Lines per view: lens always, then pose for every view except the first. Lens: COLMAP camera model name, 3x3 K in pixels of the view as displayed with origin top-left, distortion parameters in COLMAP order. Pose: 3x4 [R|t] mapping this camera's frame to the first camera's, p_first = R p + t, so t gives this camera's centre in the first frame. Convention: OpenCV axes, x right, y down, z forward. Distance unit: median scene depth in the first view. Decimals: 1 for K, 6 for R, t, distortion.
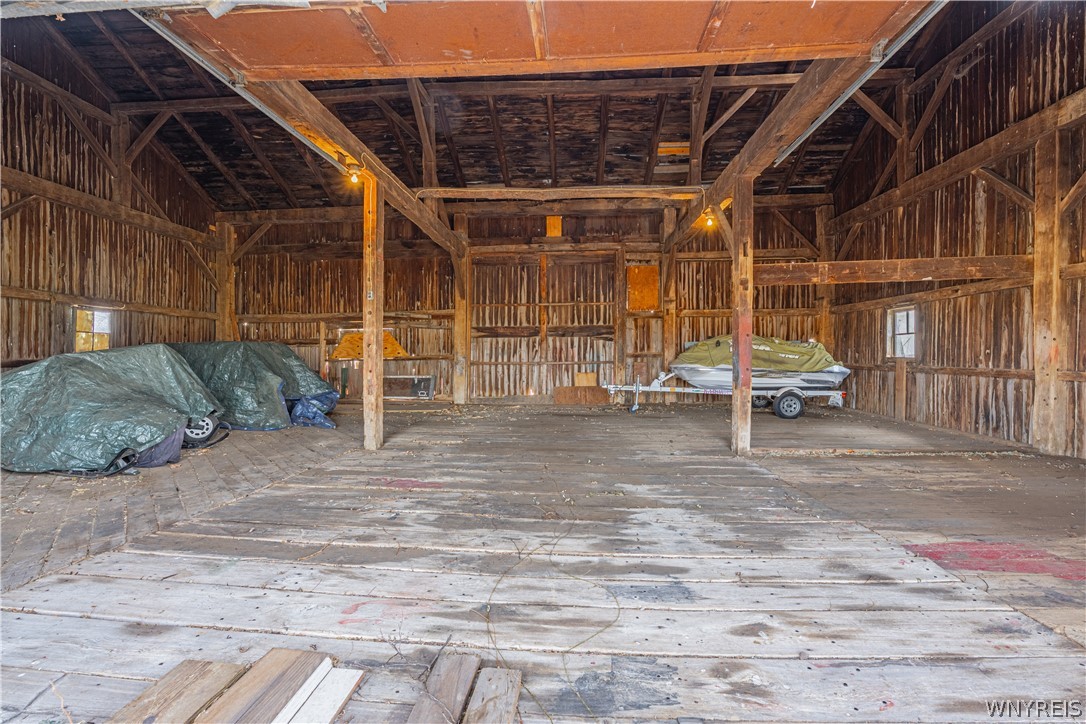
lens RADIAL K [[440.8, 0, 543.0], [0, 440.8, 362.0], [0, 0, 1]] dist [-0.002625, -0.000114]
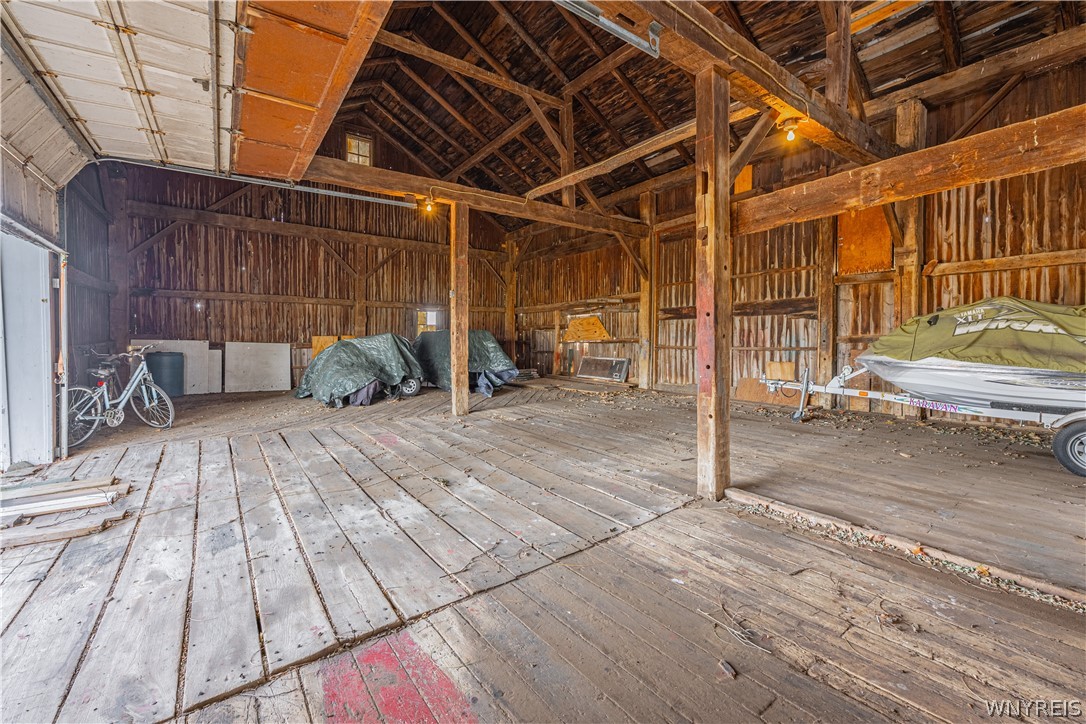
lens RADIAL K [[439.8, 0, 542.5], [0, 439.8, 345.5], [0, 0, 1]] dist [-0.006749, -0.000152]
pose [[0.655439, 0.014120, -0.755116, 0.397328], [-0.007502, 0.999898, 0.012186, -0.010264], [0.755210, -0.002322, 0.655478, 0.194883]]
